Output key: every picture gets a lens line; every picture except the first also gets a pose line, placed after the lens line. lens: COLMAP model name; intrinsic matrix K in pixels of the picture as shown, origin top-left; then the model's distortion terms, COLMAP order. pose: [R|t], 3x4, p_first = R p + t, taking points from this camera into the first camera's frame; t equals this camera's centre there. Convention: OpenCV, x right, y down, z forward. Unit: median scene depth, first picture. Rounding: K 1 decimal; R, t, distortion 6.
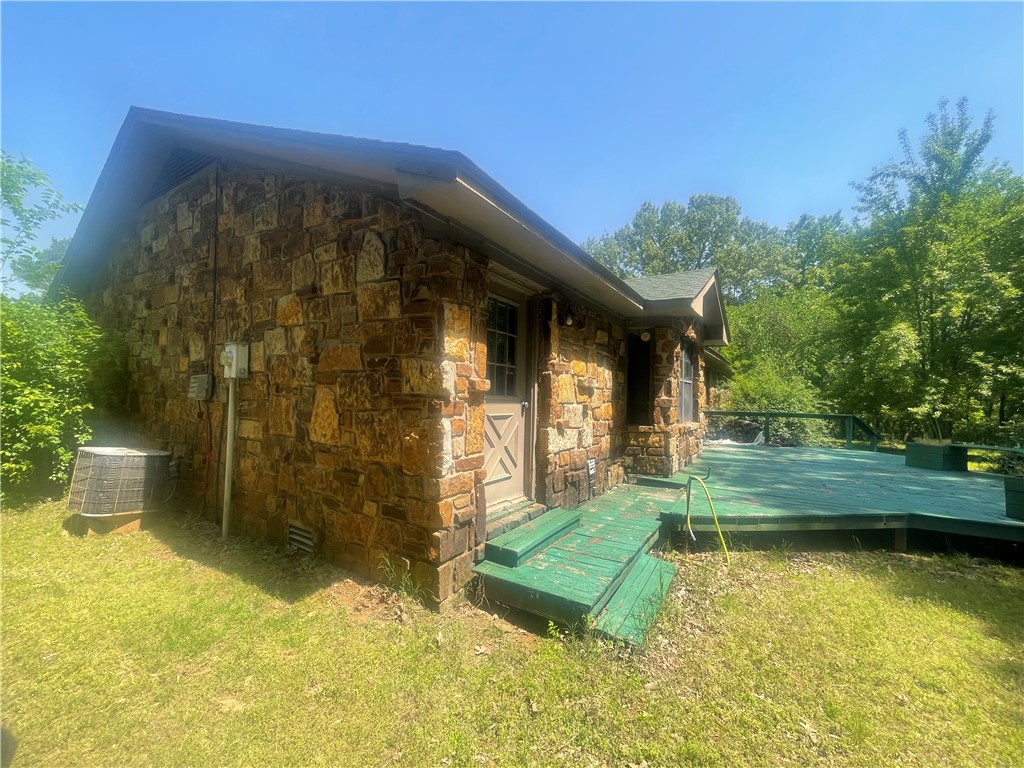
lens RADIAL K [[416.4, 0, 512.0], [0, 416.4, 384.0], [0, 0, 1]] dist [0.002819, -0.000028]
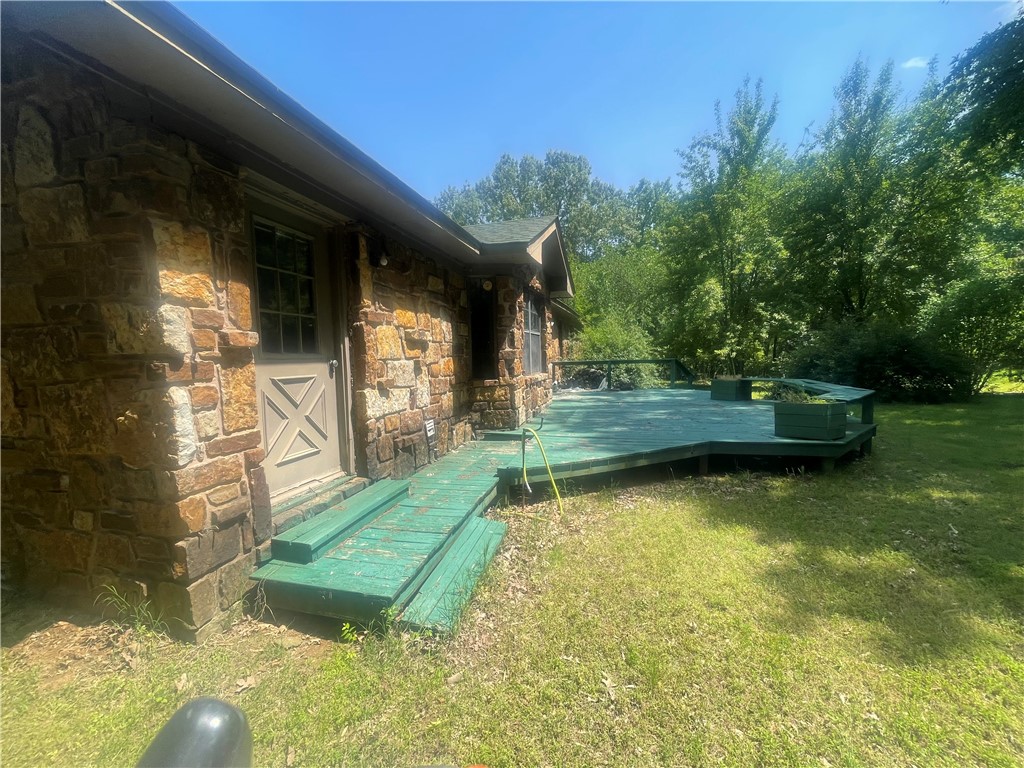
lens RADIAL K [[416.4, 0, 512.0], [0, 416.4, 384.0], [0, 0, 1]] dist [0.002819, -0.000028]
pose [[0.953385, -0.066638, 0.294307, 0.130941], [0.037045, 0.993781, 0.105009, 0.017700], [-0.299475, -0.089211, 0.949924, 0.110949]]
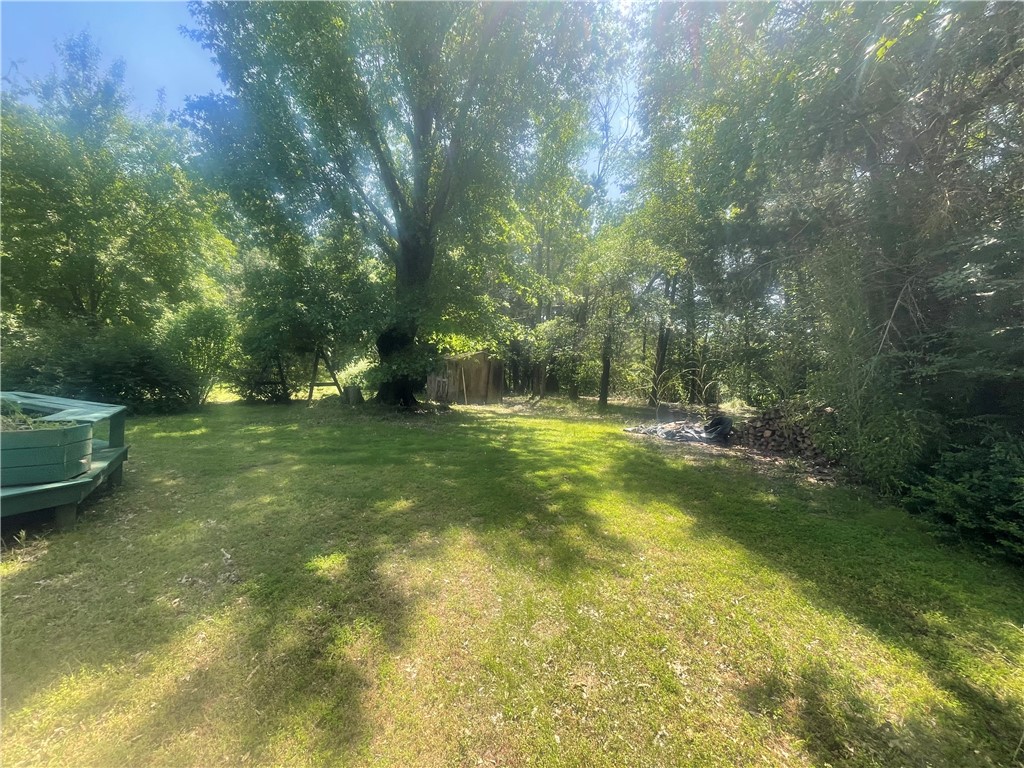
lens RADIAL K [[416.4, 0, 512.0], [0, 416.4, 384.0], [0, 0, 1]] dist [0.002819, -0.000028]
pose [[-0.217566, -0.052259, 0.974646, 0.337658], [-0.083549, 0.995898, 0.034748, 0.039793], [-0.972463, -0.073871, -0.221040, 0.296073]]
